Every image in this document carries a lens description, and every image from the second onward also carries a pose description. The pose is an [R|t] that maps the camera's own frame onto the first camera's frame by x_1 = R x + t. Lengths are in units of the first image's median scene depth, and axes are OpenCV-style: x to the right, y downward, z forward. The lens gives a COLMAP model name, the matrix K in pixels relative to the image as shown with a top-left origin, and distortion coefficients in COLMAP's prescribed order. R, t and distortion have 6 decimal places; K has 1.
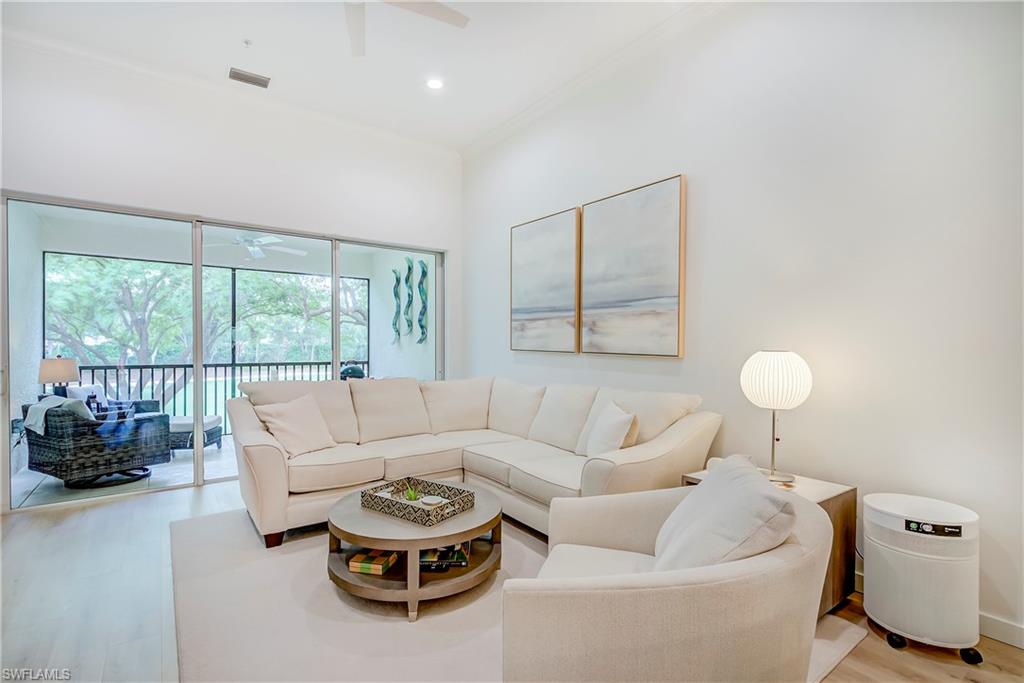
lens RADIAL K [[478.5, 0, 512.6], [0, 478.5, 343.8], [0, 0, 1]] dist [-0.001095, -0.000418]
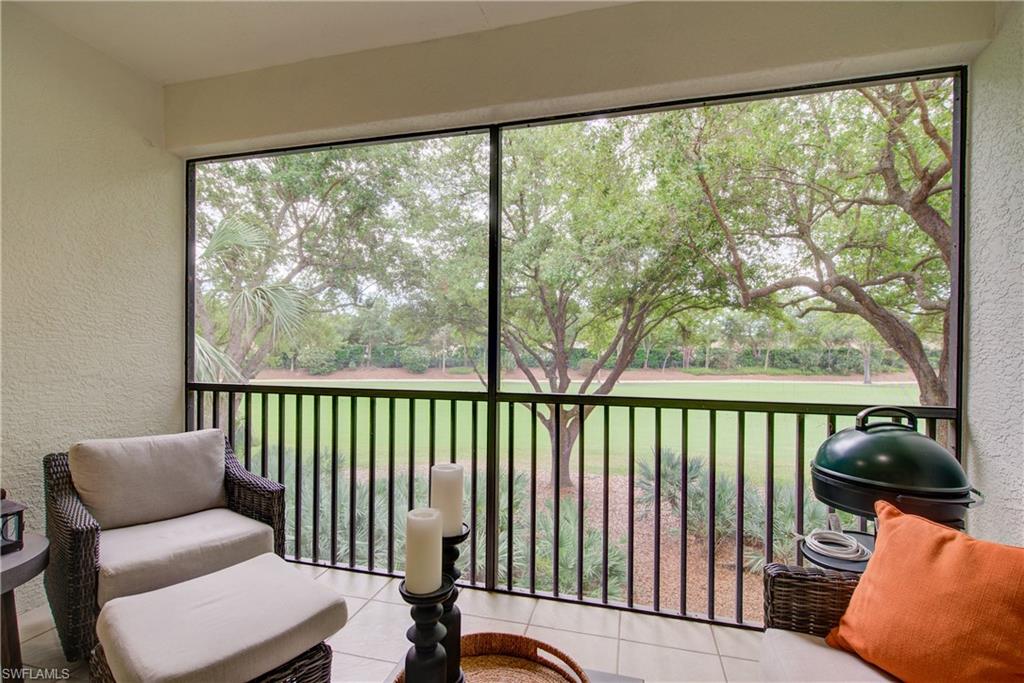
lens RADIAL K [[476.4, 0, 510.5], [0, 476.4, 347.5], [0, 0, 1]] dist [0.012578, 0.000277]
pose [[0.628904, 0.003505, -0.777475, -0.137562], [-0.004344, 0.999990, 0.000994, 0.003229], [0.777471, 0.002752, 0.628913, 0.363665]]
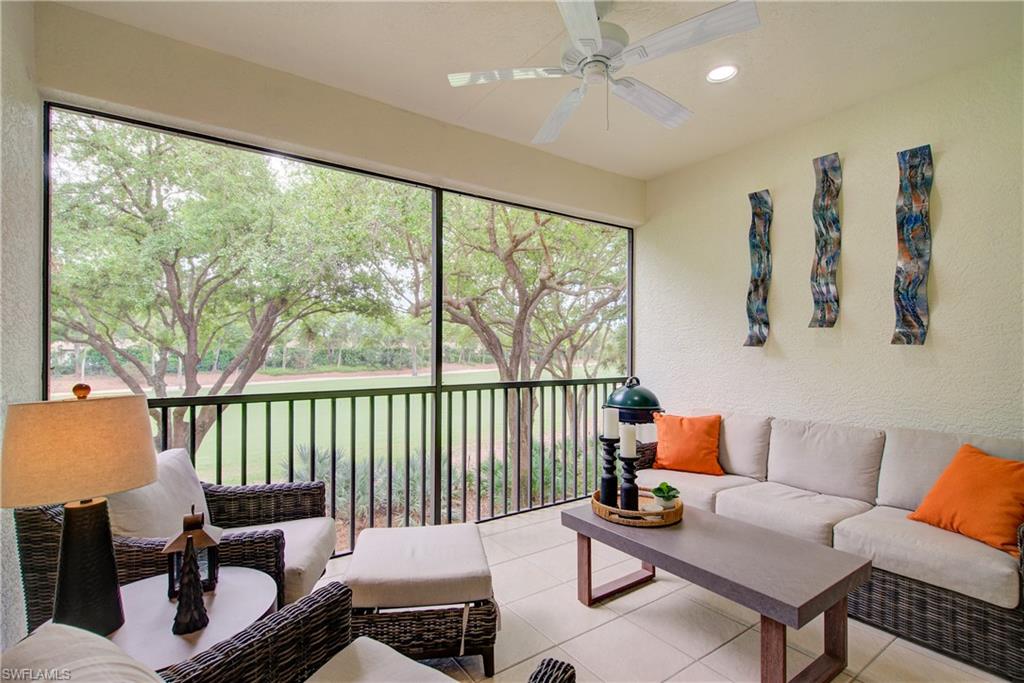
lens RADIAL K [[475.3, 0, 510.1], [0, 475.3, 342.5], [0, 0, 1]] dist [0.002431, 0.000240]
pose [[0.999496, -0.000145, -0.031751, -0.229369], [-0.000197, 0.999942, -0.010776, 0.001314], [0.031750, 0.010777, 0.999438, 0.242487]]
